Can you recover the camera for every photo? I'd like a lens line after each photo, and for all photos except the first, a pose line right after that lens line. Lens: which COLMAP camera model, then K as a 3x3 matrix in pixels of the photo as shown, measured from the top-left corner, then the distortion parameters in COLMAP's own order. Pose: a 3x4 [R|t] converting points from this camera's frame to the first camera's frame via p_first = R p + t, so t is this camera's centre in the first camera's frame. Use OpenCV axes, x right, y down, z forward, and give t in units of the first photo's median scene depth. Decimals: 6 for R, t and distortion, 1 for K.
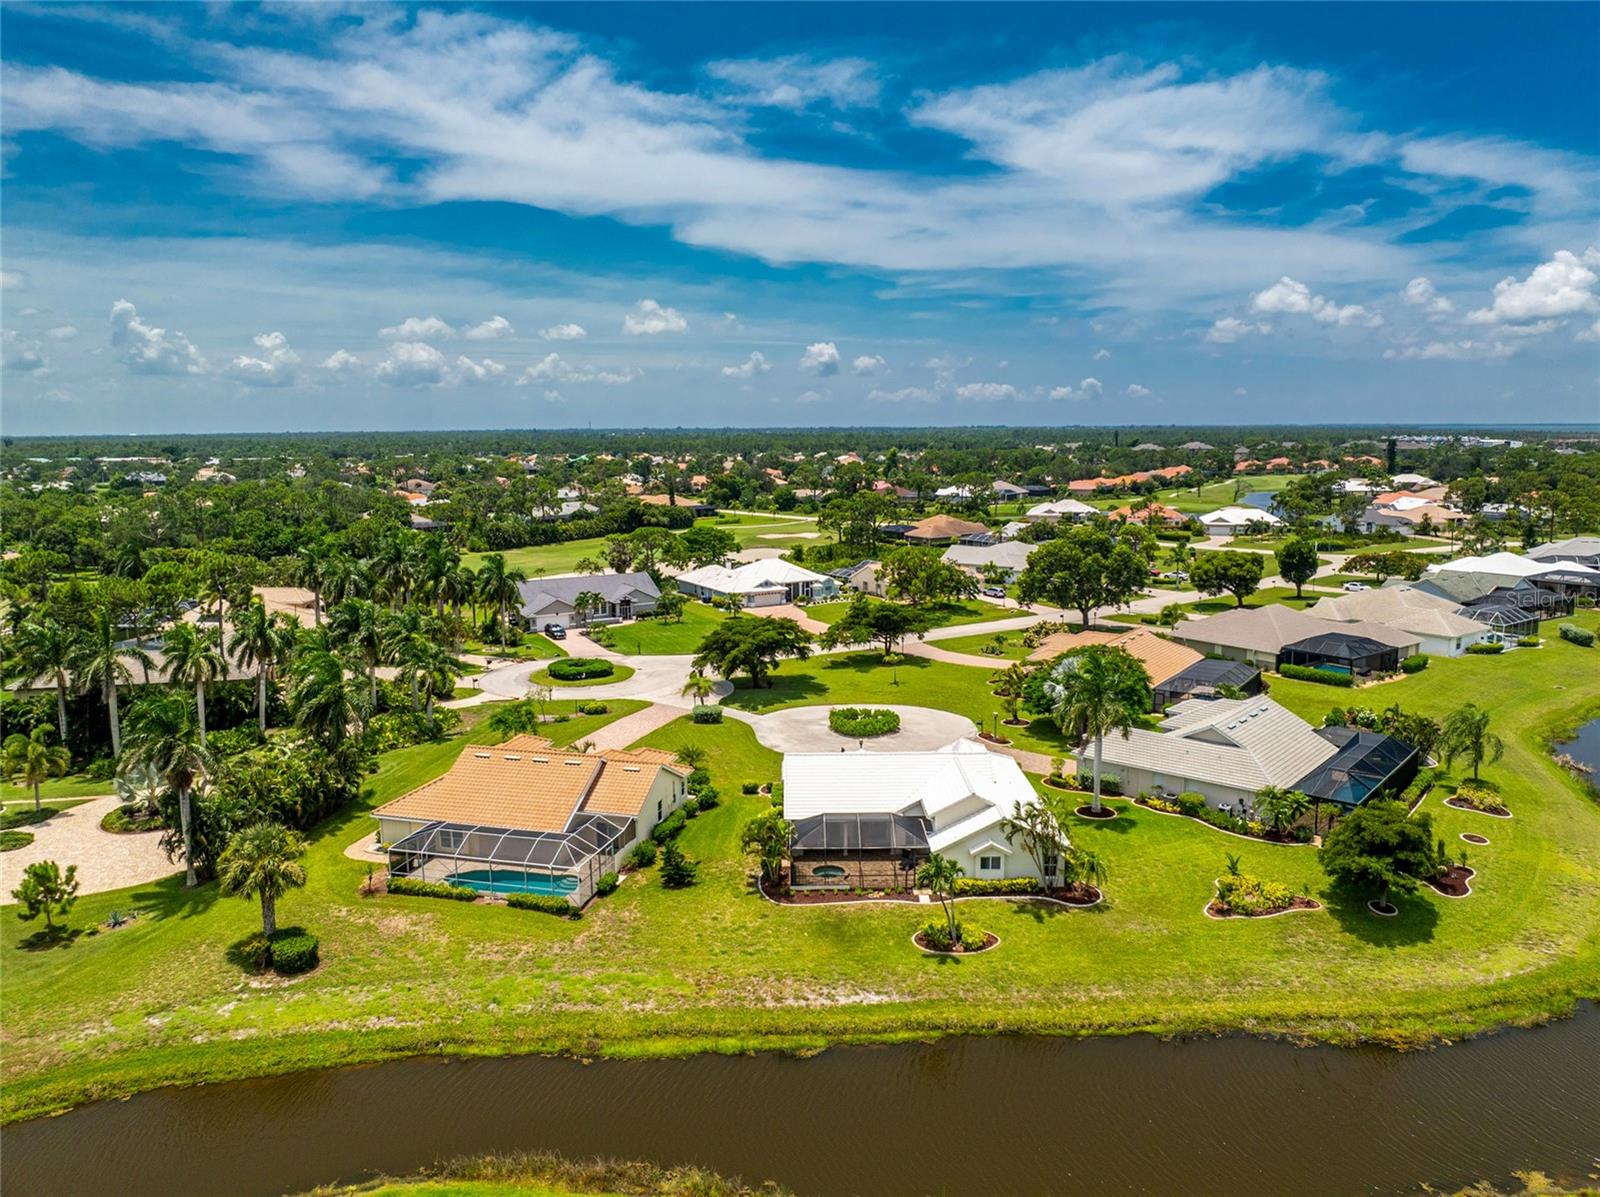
lens RADIAL K [[1139.0, 0, 795.7], [0, 1139.0, 593.4], [0, 0, 1]] dist [-0.030721, -0.010771]
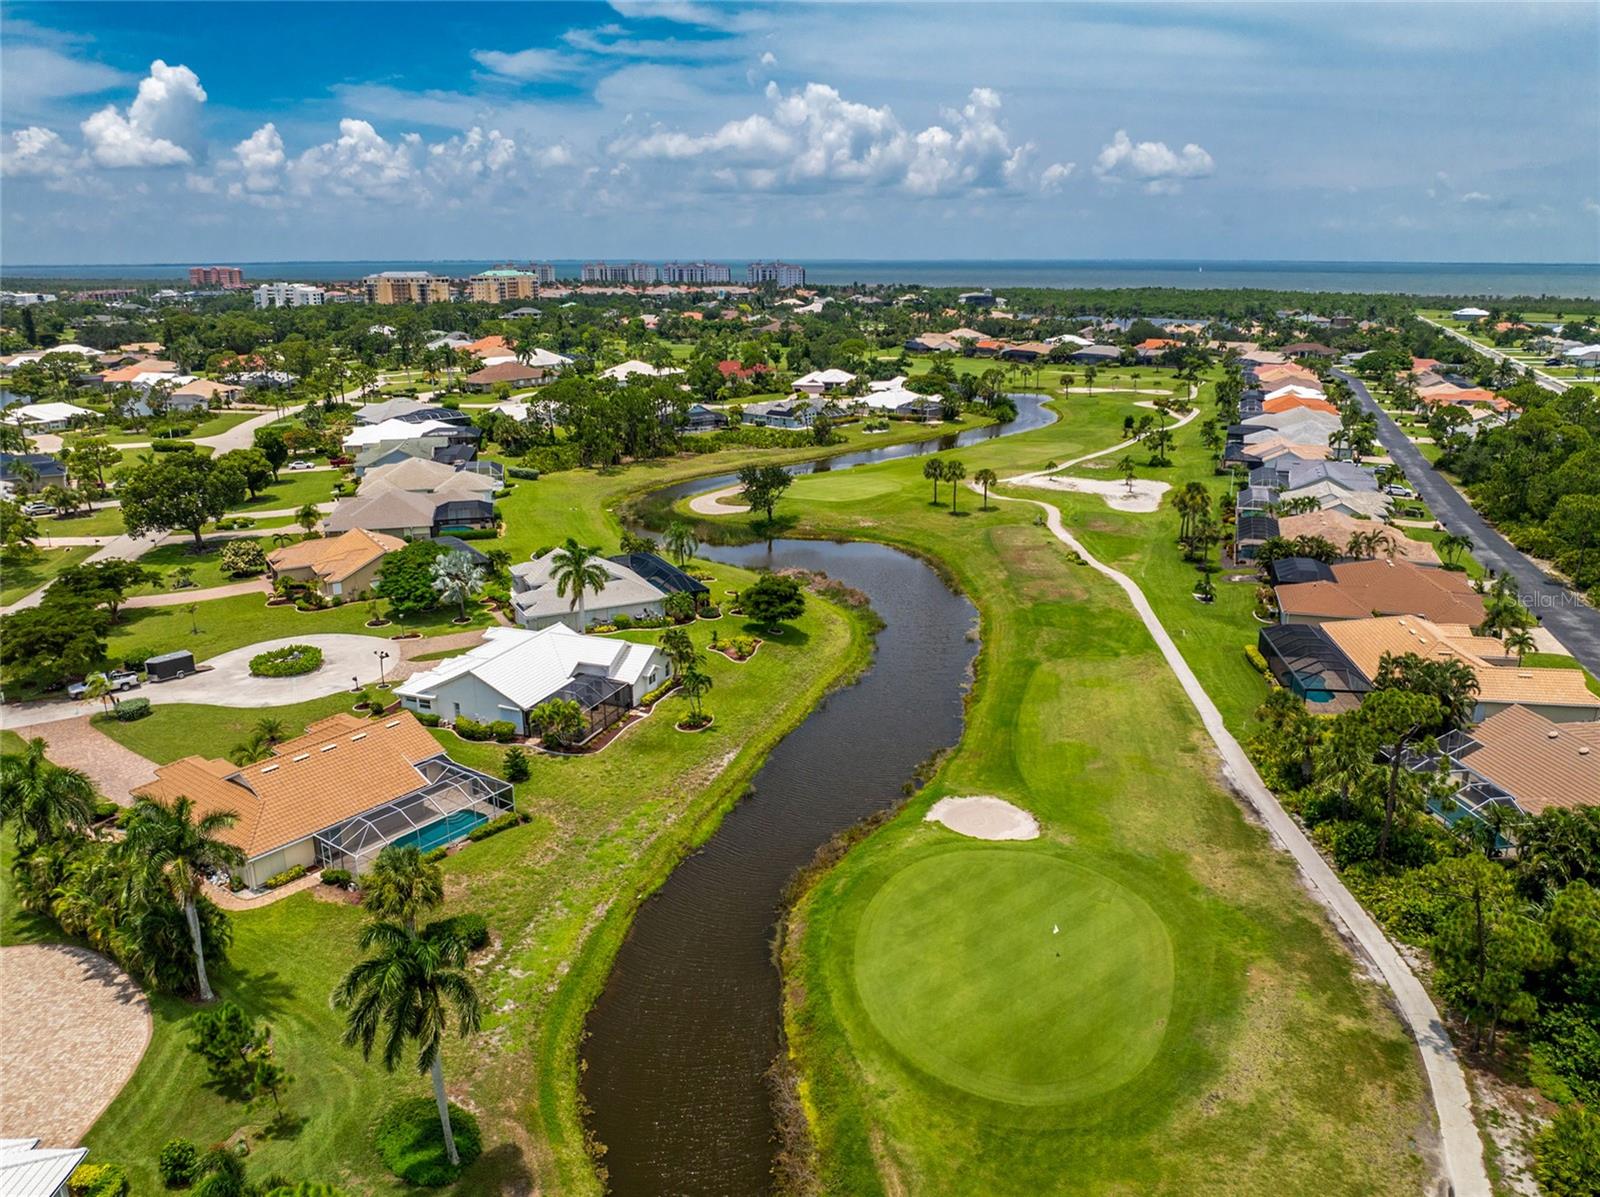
lens RADIAL K [[1167.0, 0, 832.6], [0, 1167.0, 592.2], [0, 0, 1]] dist [-0.040515, 0.001839]
pose [[0.332976, -0.251918, 0.908661, -0.477080], [0.129007, 0.966760, 0.220752, -0.079113], [-0.934069, 0.043718, 0.354407, 0.089924]]
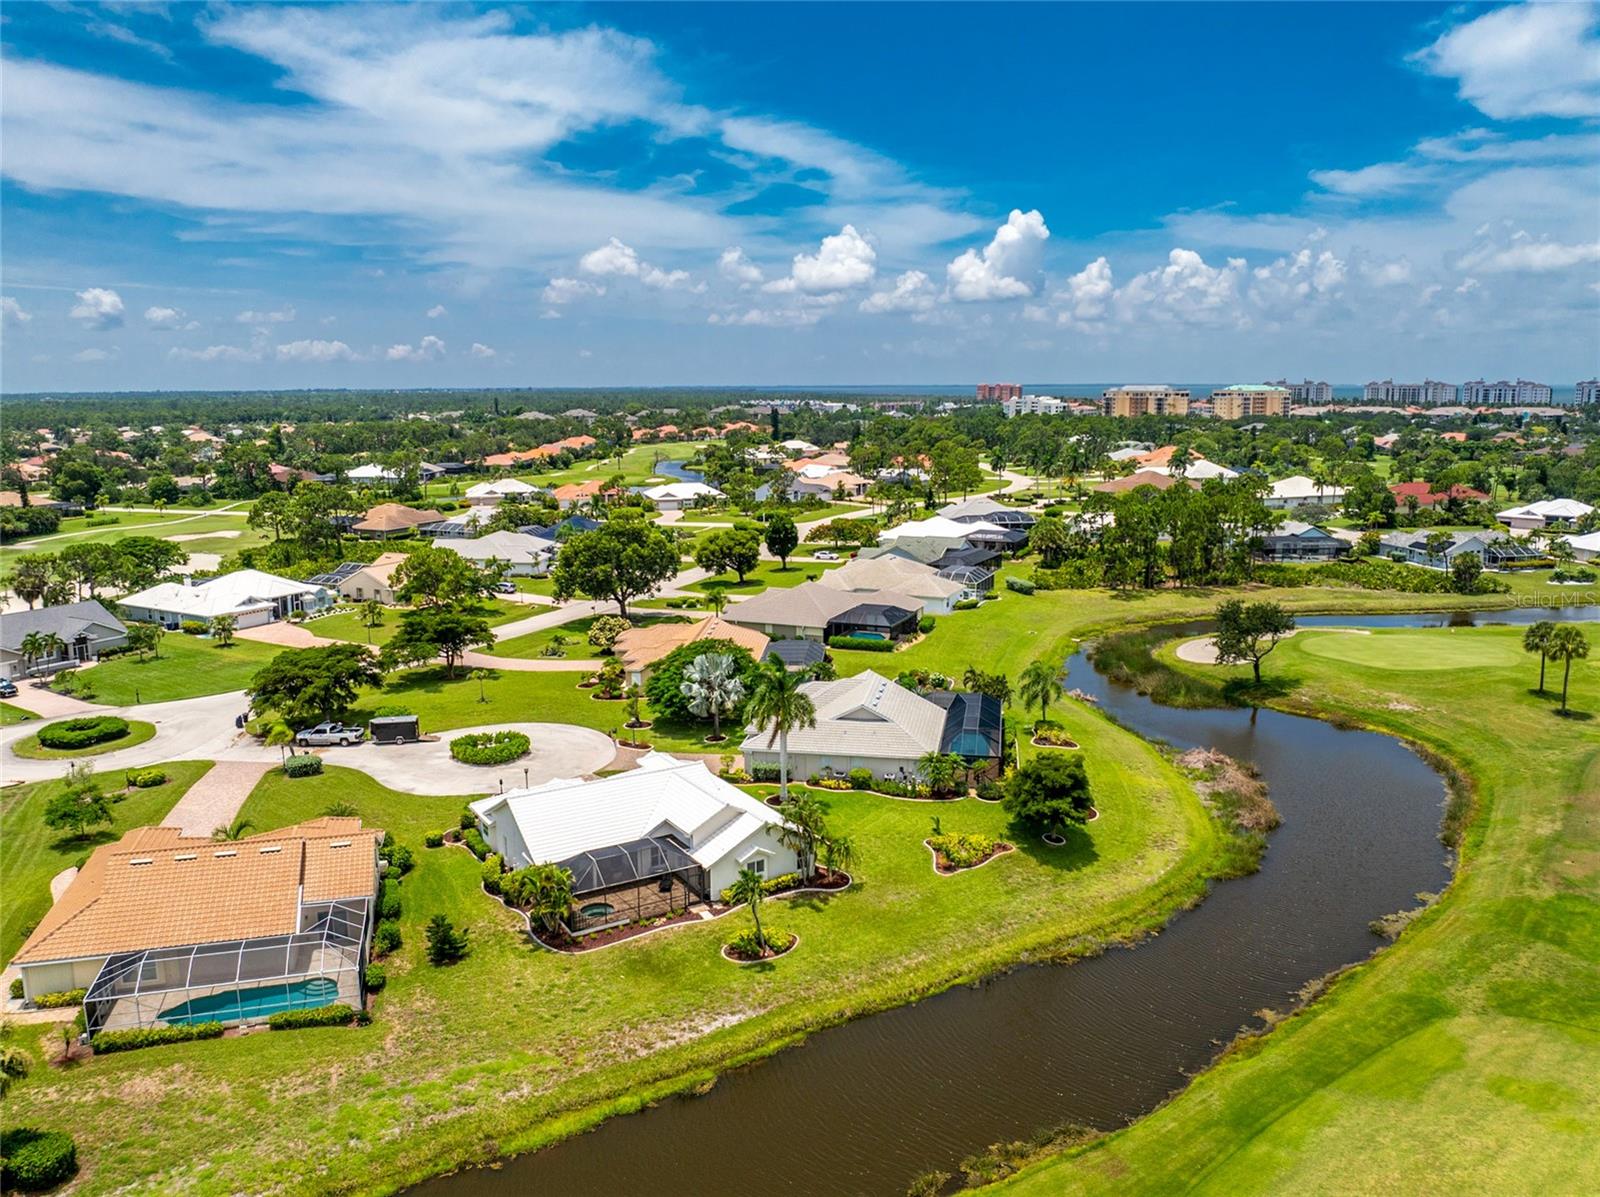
lens RADIAL K [[1198.7, 0, 803.6], [0, 1198.7, 600.9], [0, 0, 1]] dist [-0.046164, 0.005496]
pose [[0.852229, -0.089391, 0.515475, -0.140950], [0.073543, 0.995980, 0.051131, -0.025191], [-0.517973, -0.005666, 0.855378, 0.015686]]
